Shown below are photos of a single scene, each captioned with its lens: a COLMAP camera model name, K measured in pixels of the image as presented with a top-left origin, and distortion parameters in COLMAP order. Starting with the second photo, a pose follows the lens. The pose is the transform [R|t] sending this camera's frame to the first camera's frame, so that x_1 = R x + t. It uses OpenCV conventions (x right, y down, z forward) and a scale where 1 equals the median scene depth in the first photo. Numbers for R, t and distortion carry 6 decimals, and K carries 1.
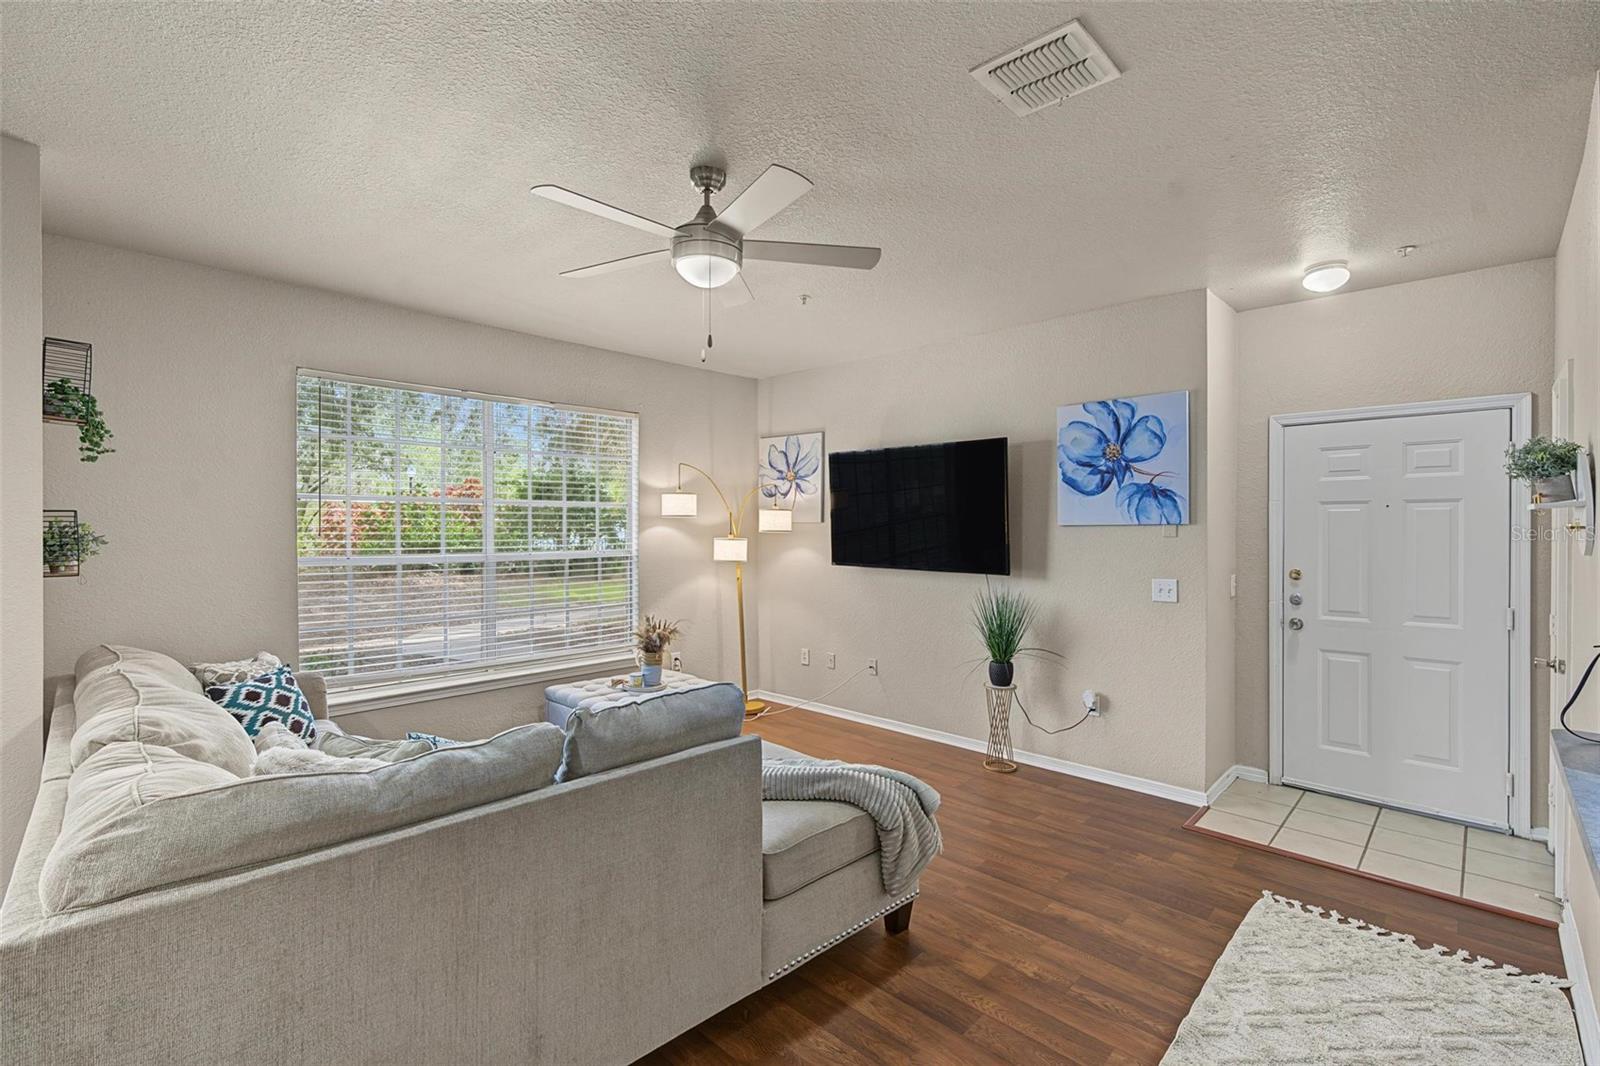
lens RADIAL K [[713.2, 0, 790.0], [0, 713.2, 532.0], [0, 0, 1]] dist [-0.000215, -0.000545]
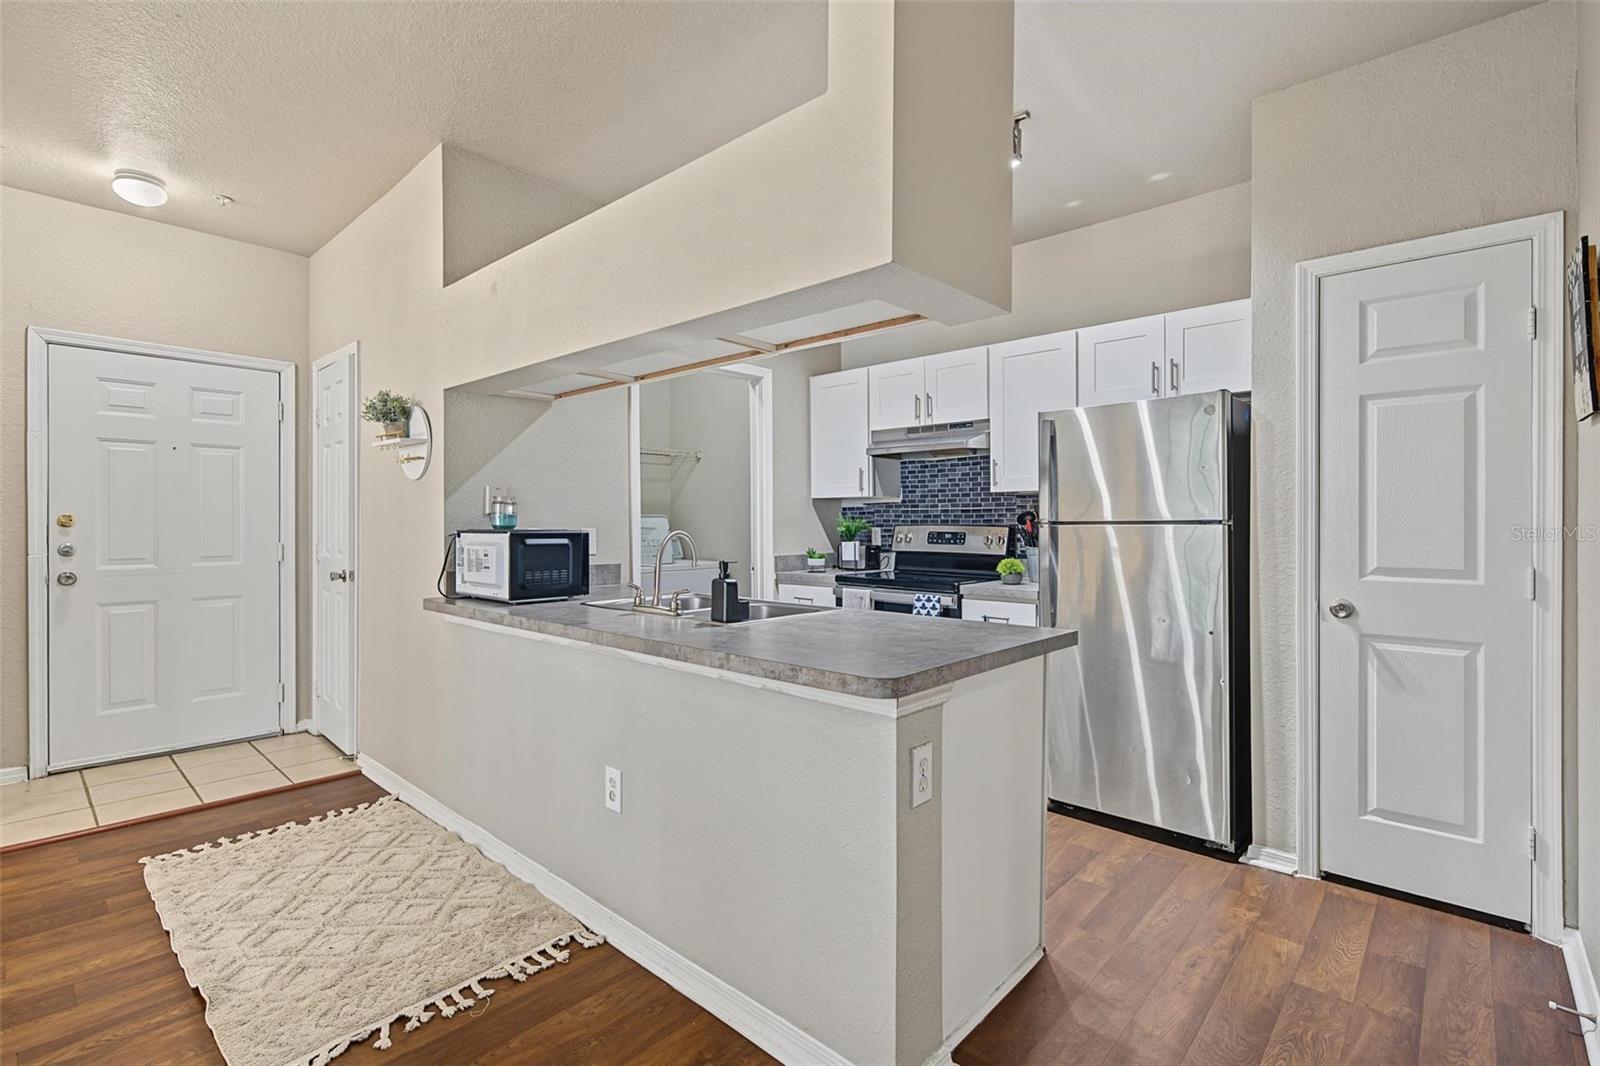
lens RADIAL K [[734.1, 0, 793.5], [0, 734.1, 526.9], [0, 0, 1]] dist [0.002498, 0.000062]
pose [[-0.031724, -0.003301, 0.999491, -0.194714], [0.004009, 0.999986, 0.003429, 0.067300], [-0.999489, 0.004116, -0.031710, 0.160750]]
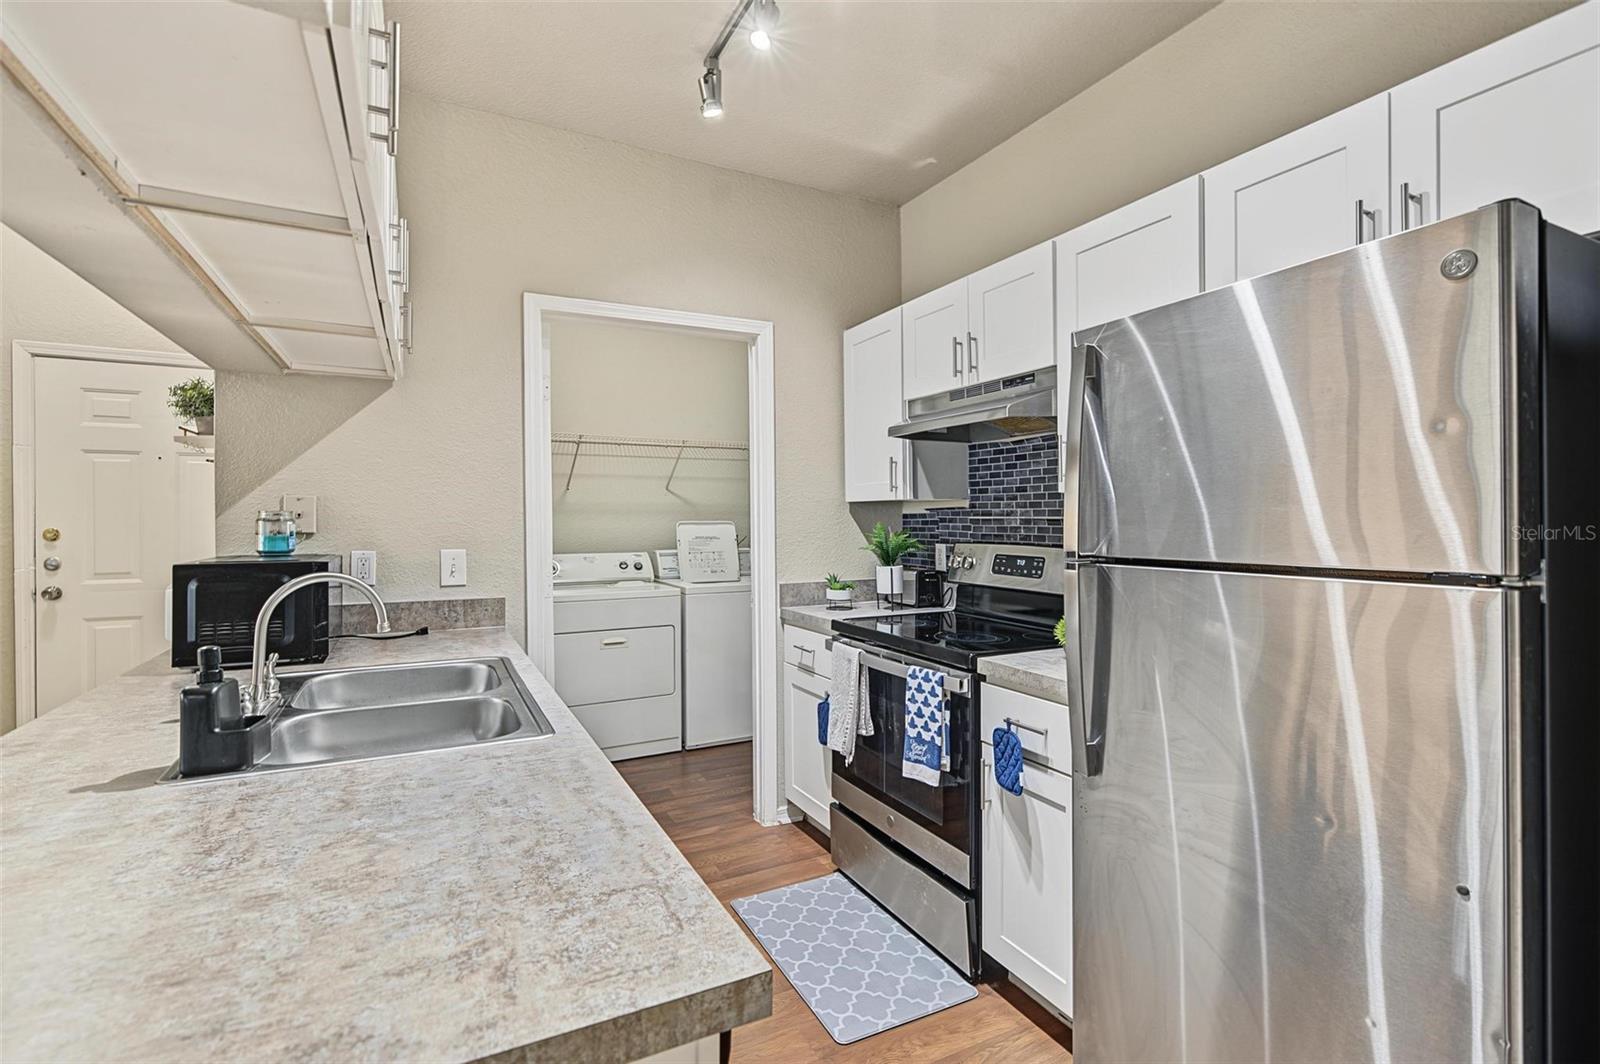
lens RADIAL K [[729.6, 0, 803.3], [0, 729.6, 520.4], [0, 0, 1]] dist [0.000013, -0.000283]
pose [[0.312388, -0.002018, 0.949953, 0.169188], [0.004620, 0.999989, 0.000605, 0.046562], [-0.949943, 0.004199, 0.312394, -0.110087]]
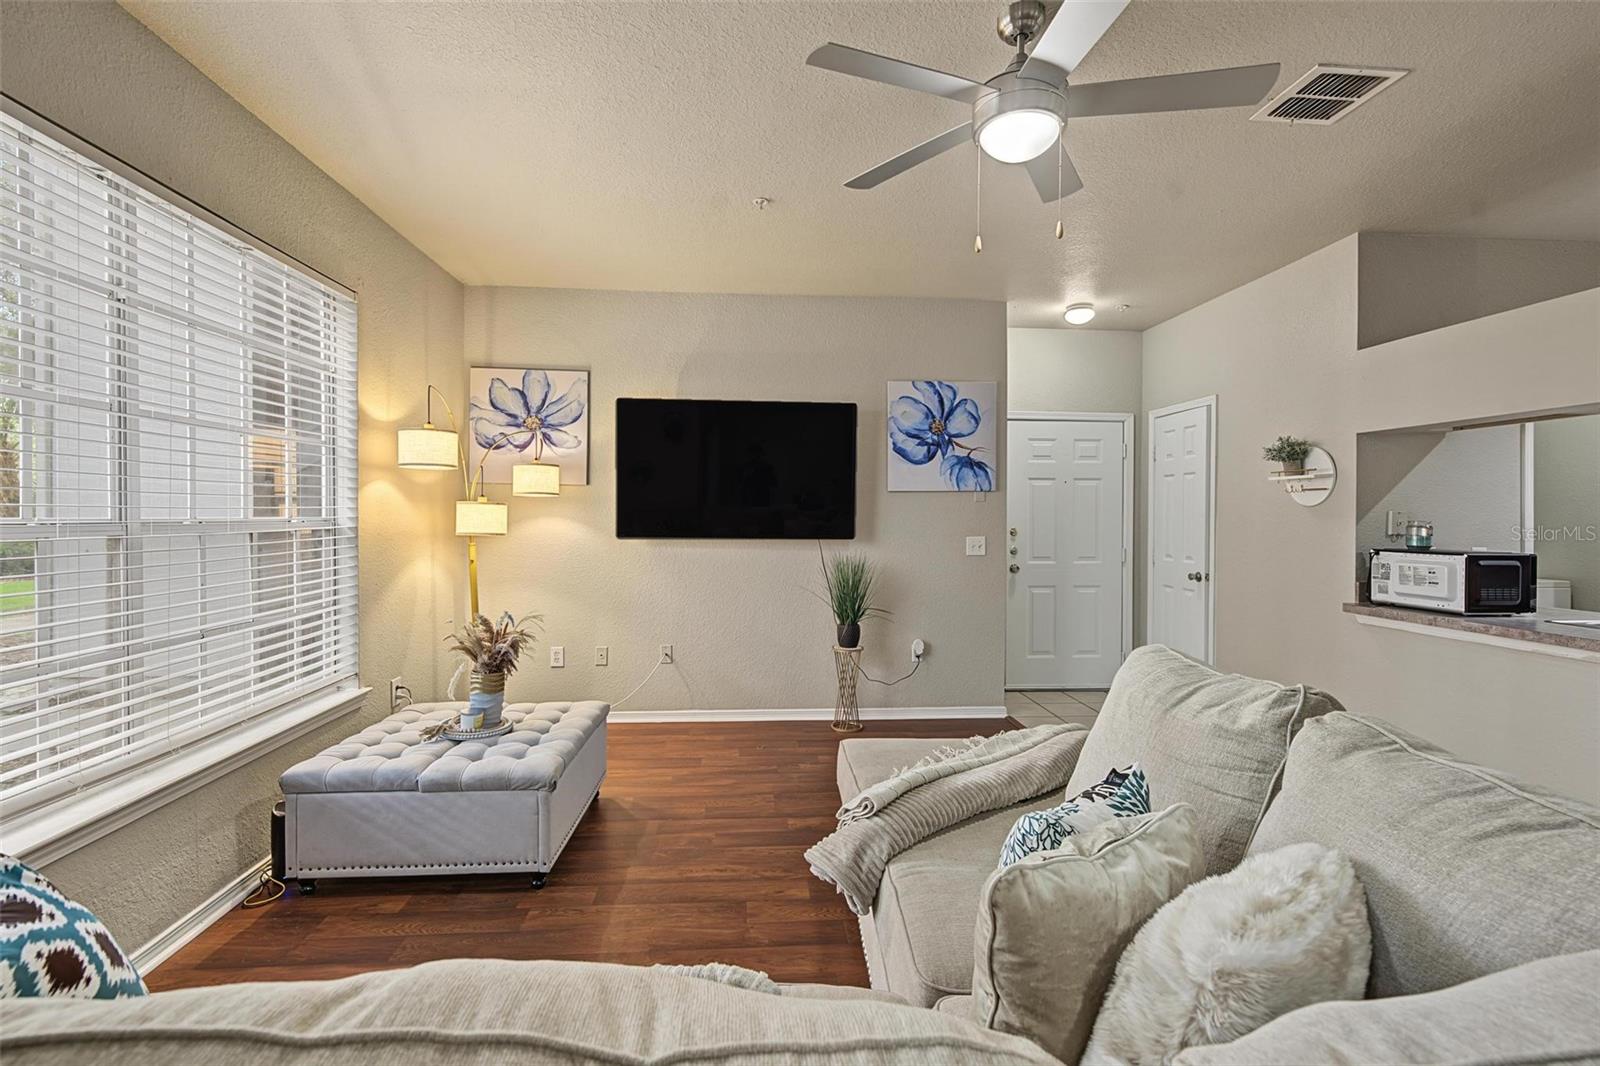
lens RADIAL K [[713.2, 0, 790.0], [0, 713.2, 532.0], [0, 0, 1]] dist [-0.000215, -0.000545]
pose [[0.663276, -0.013646, 0.748250, -0.568476], [0.000540, 0.999842, 0.017756, 0.035583], [-0.748374, -0.011373, 0.663179, 0.426848]]
